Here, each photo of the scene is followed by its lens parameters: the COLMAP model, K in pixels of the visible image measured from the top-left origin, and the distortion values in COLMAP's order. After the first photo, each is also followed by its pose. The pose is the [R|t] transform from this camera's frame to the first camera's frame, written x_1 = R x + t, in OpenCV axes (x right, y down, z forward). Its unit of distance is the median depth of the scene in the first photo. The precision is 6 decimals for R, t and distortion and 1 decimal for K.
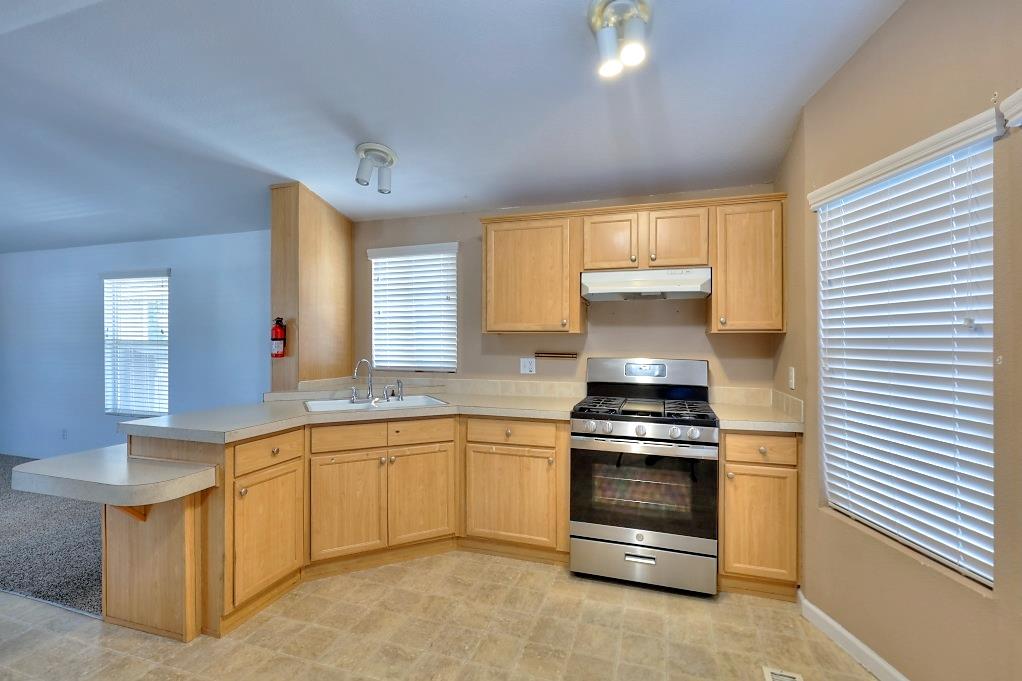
lens RADIAL K [[463.1, 0, 515.0], [0, 463.1, 340.8], [0, 0, 1]] dist [-0.003521, -0.000894]
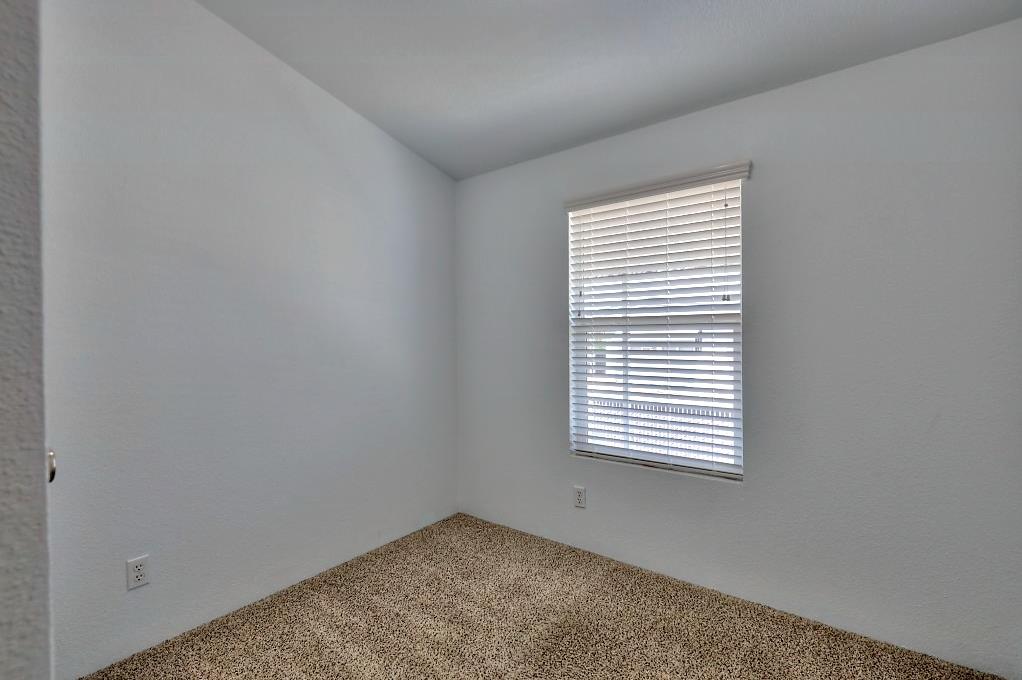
lens RADIAL K [[463.1, 0, 509.7], [0, 463.1, 340.0], [0, 0, 1]] dist [-0.003521, -0.000894]
pose [[0.940066, -0.006227, -0.340935, -0.979442], [0.006573, 0.999978, -0.000142, 0.028334], [0.340929, -0.002108, 0.940087, 0.572410]]
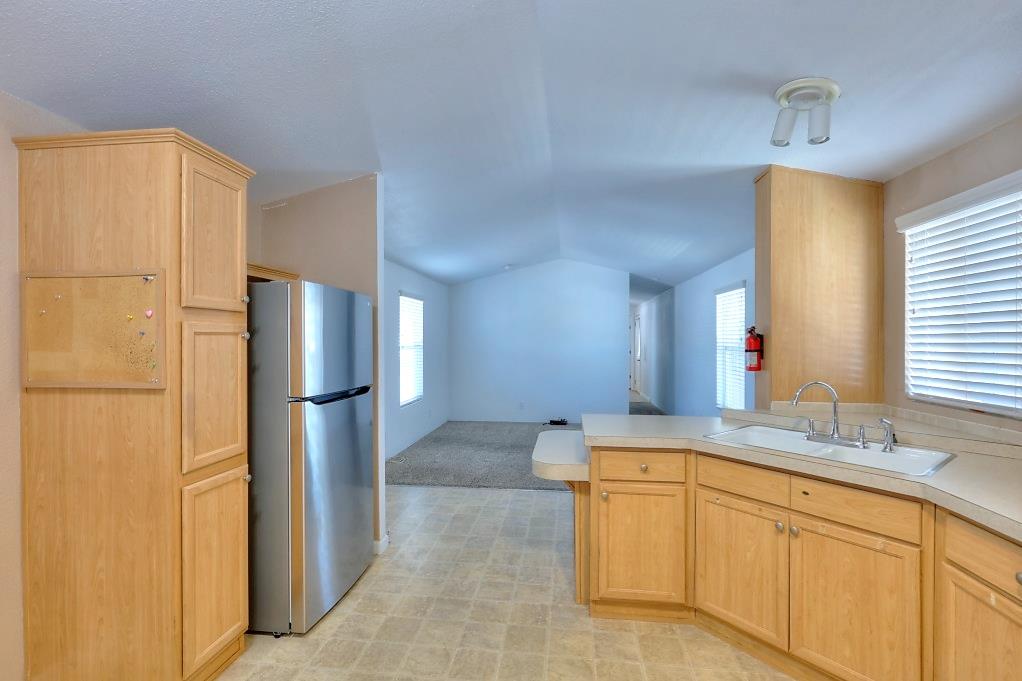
lens RADIAL K [[463.1, 0, 508.4], [0, 463.1, 343.4], [0, 0, 1]] dist [-0.003521, -0.000894]
pose [[0.179577, 0.006167, -0.983725, 0.240406], [-0.002050, 0.999981, 0.005895, -0.018754], [0.983742, 0.000958, 0.179586, 0.328525]]
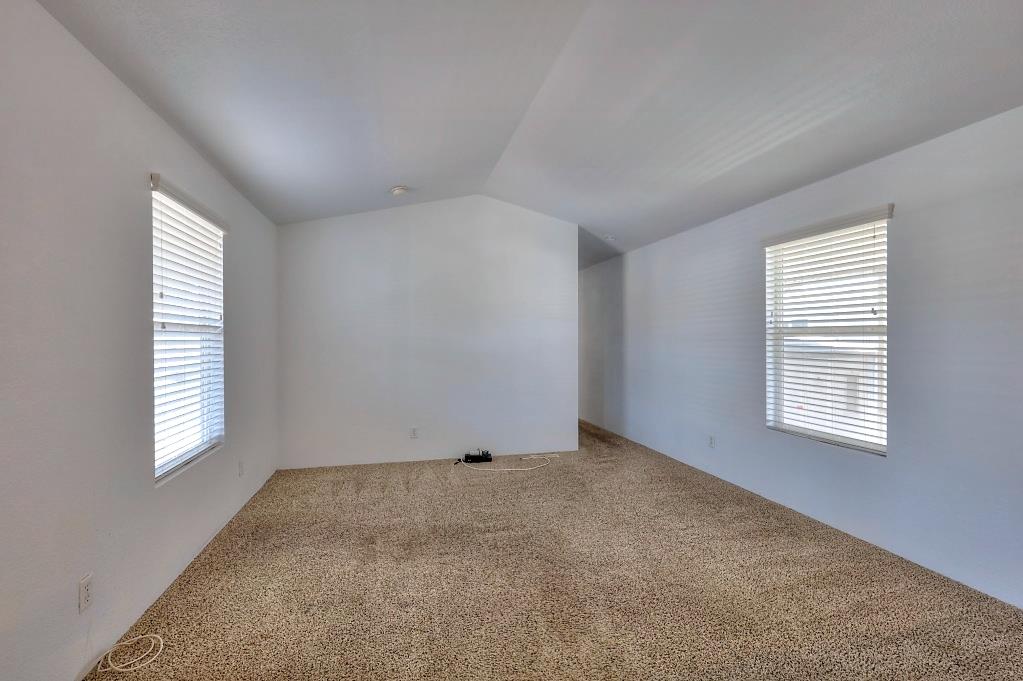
lens RADIAL K [[463.6, 0, 515.8], [0, 463.6, 337.9], [0, 0, 1]] dist [-0.003521, -0.000894]
pose [[0.530792, -0.001533, -0.847501, -0.599497], [-0.001603, 0.999995, -0.002813, 0.020877], [0.847500, 0.002851, 0.530787, 0.329669]]
